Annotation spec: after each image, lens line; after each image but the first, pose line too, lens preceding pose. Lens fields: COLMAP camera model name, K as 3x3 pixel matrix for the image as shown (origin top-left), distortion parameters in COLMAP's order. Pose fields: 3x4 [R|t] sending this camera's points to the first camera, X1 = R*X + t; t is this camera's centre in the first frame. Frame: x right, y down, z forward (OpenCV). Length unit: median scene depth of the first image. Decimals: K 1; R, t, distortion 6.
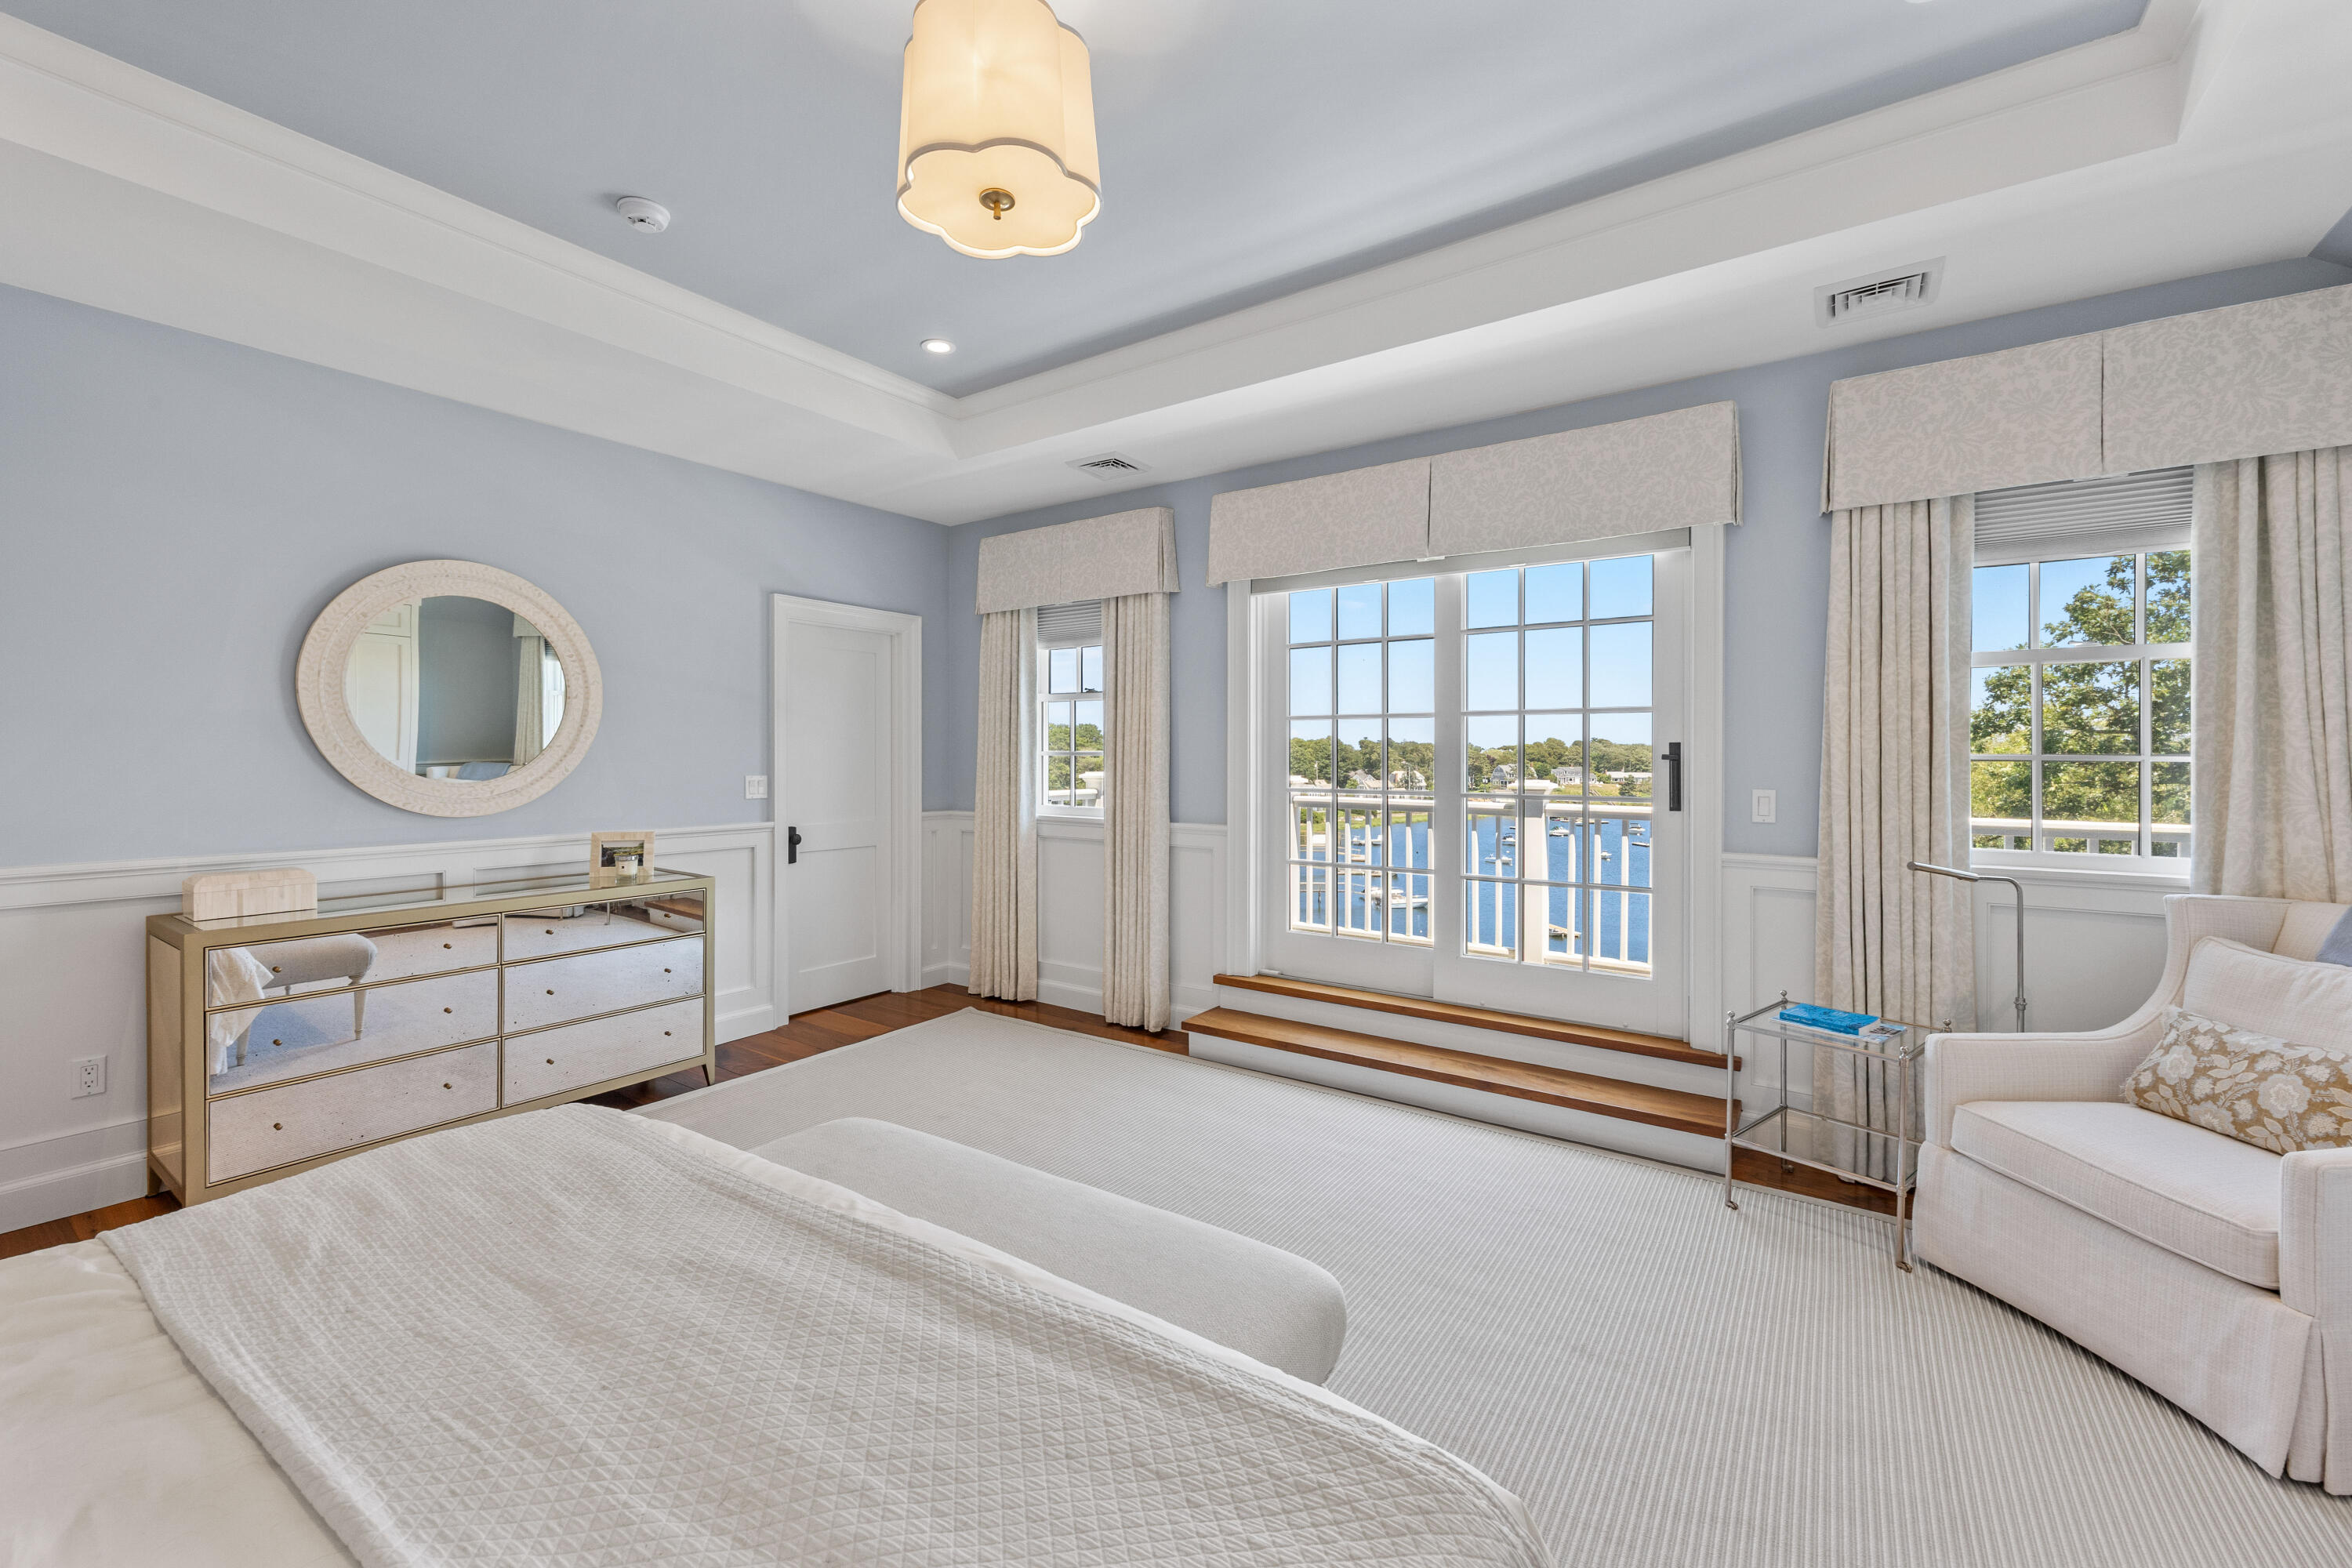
lens RADIAL K [[954.1, 0, 1172.9], [0, 954.1, 769.7], [0, 0, 1]] dist [0.023528, -0.000284]
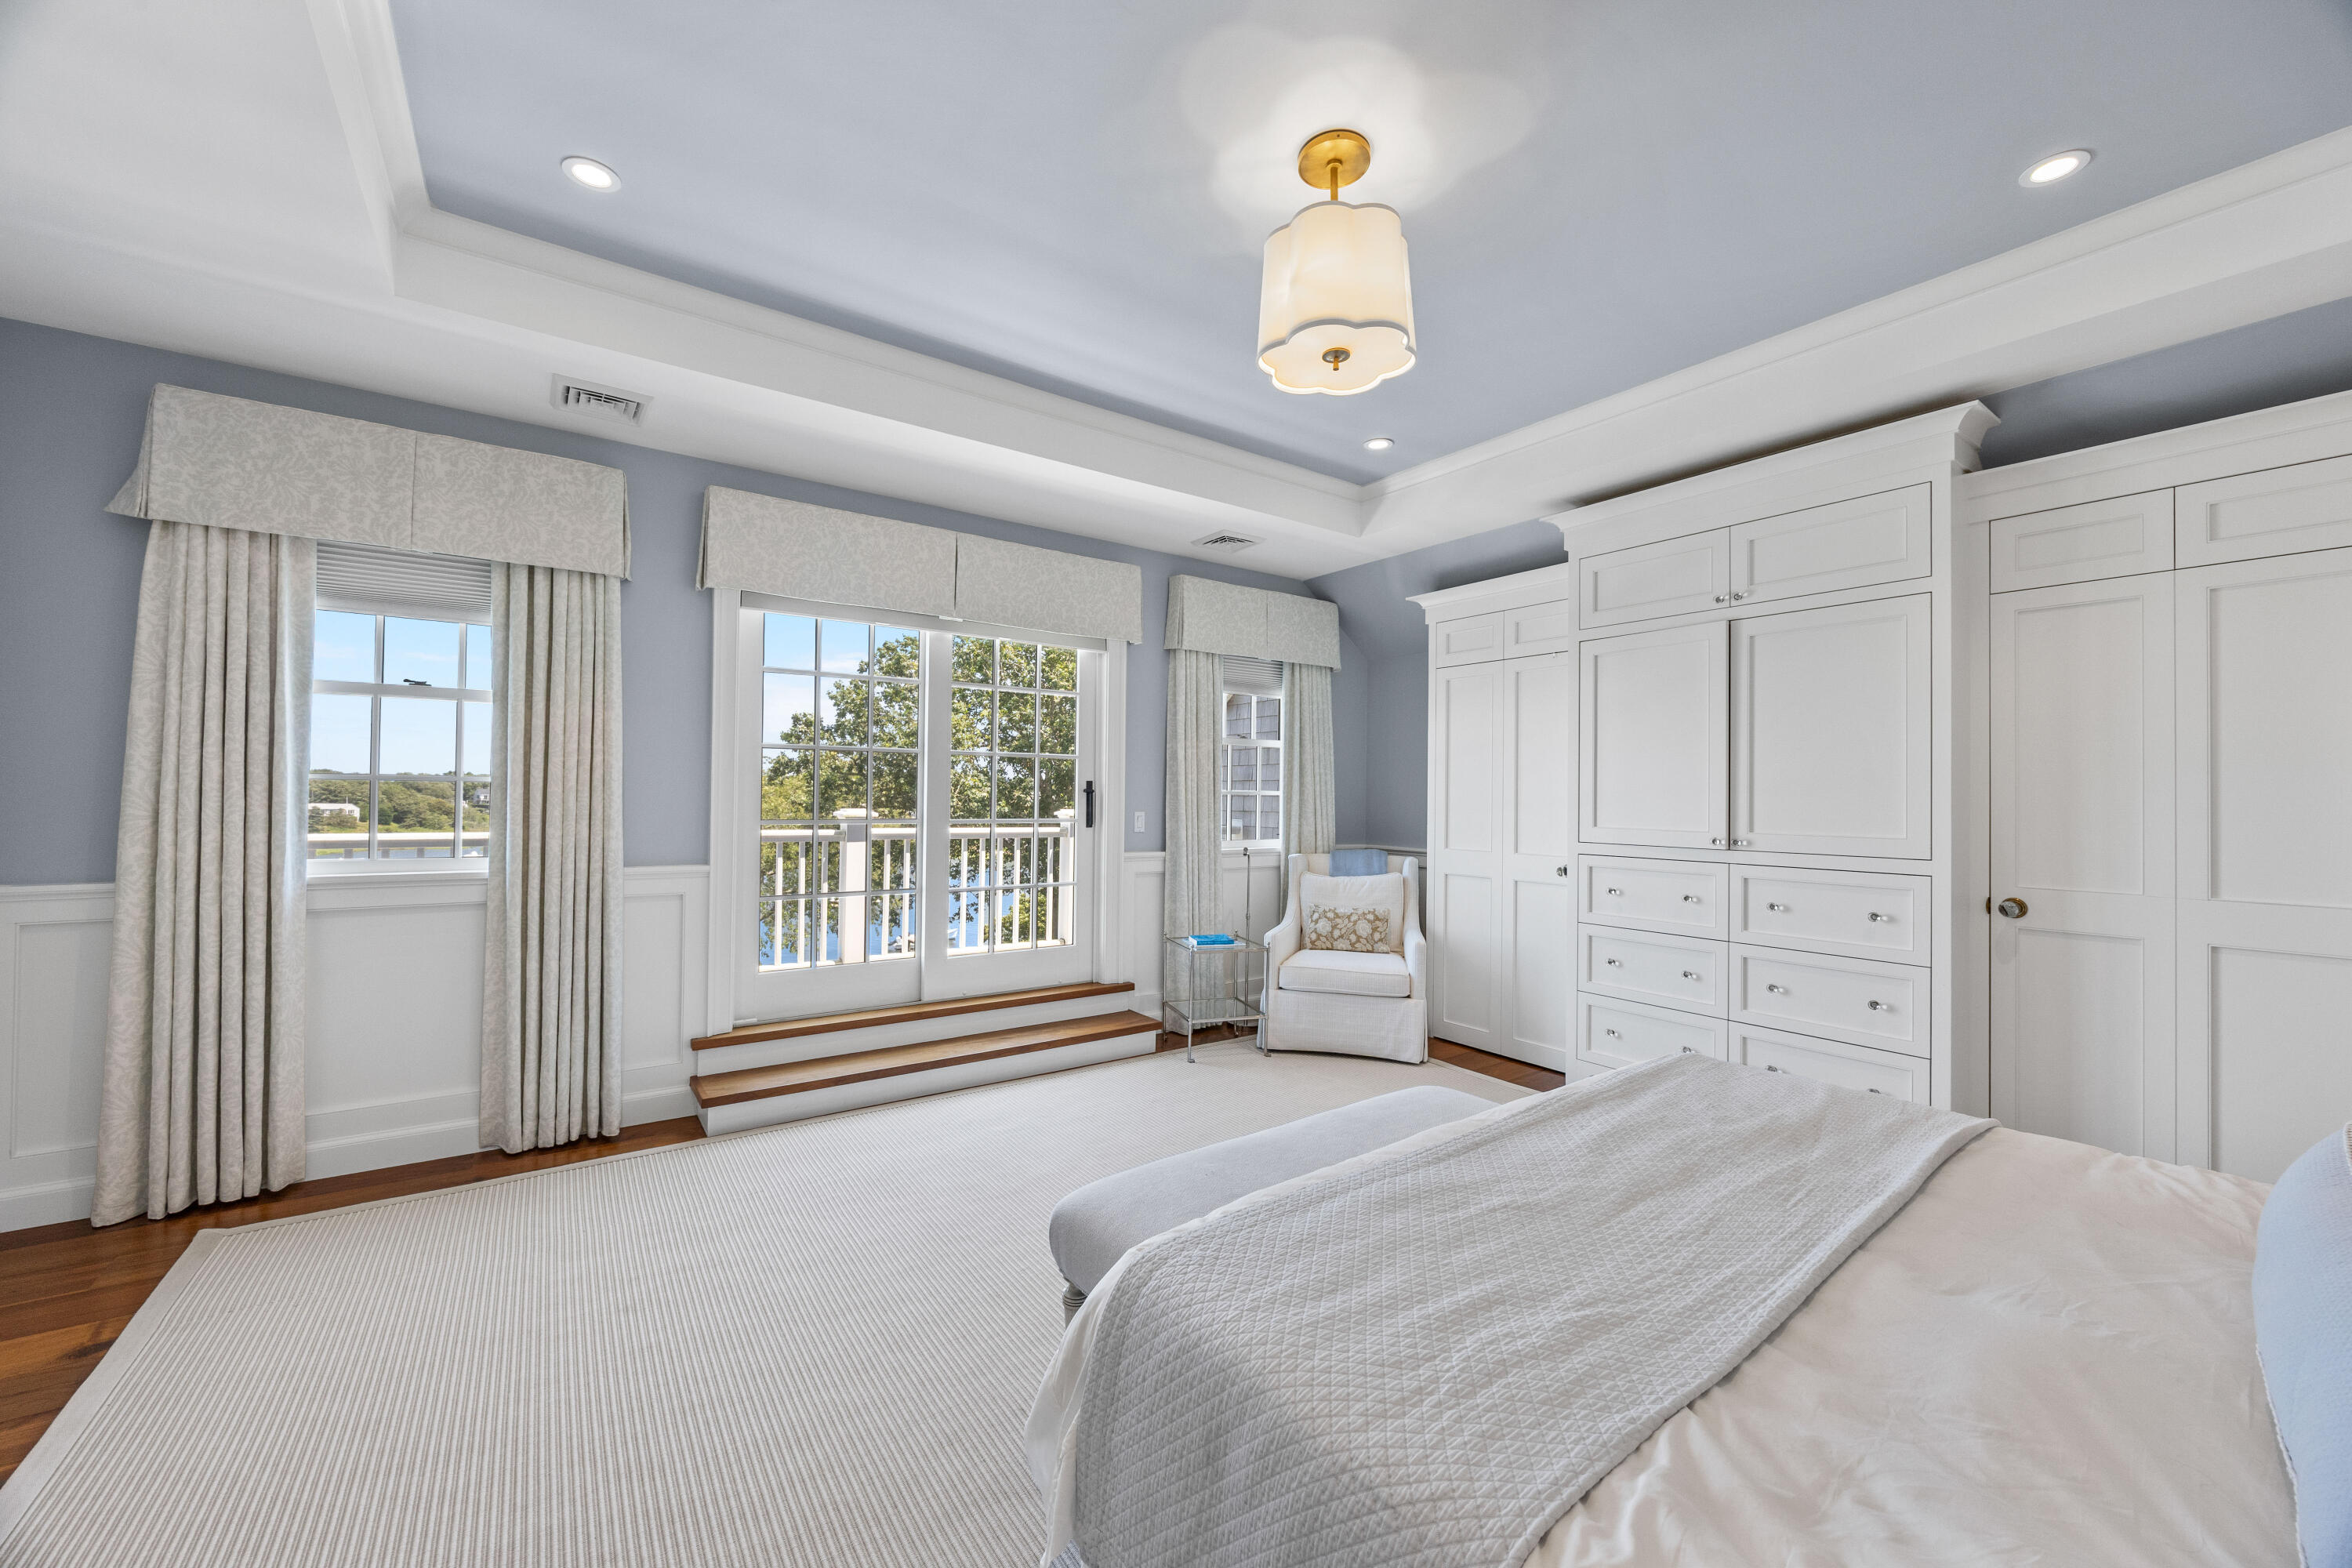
lens RADIAL K [[886.1, 0, 1157.5], [0, 886.1, 794.8], [0, 0, 1]] dist [-0.024935, 0.000582]
pose [[0.342965, 0.007803, 0.939316, -0.710140], [0.007315, 0.999913, -0.010978, 0.008274], [-0.939320, 0.010637, 0.342878, 0.436204]]
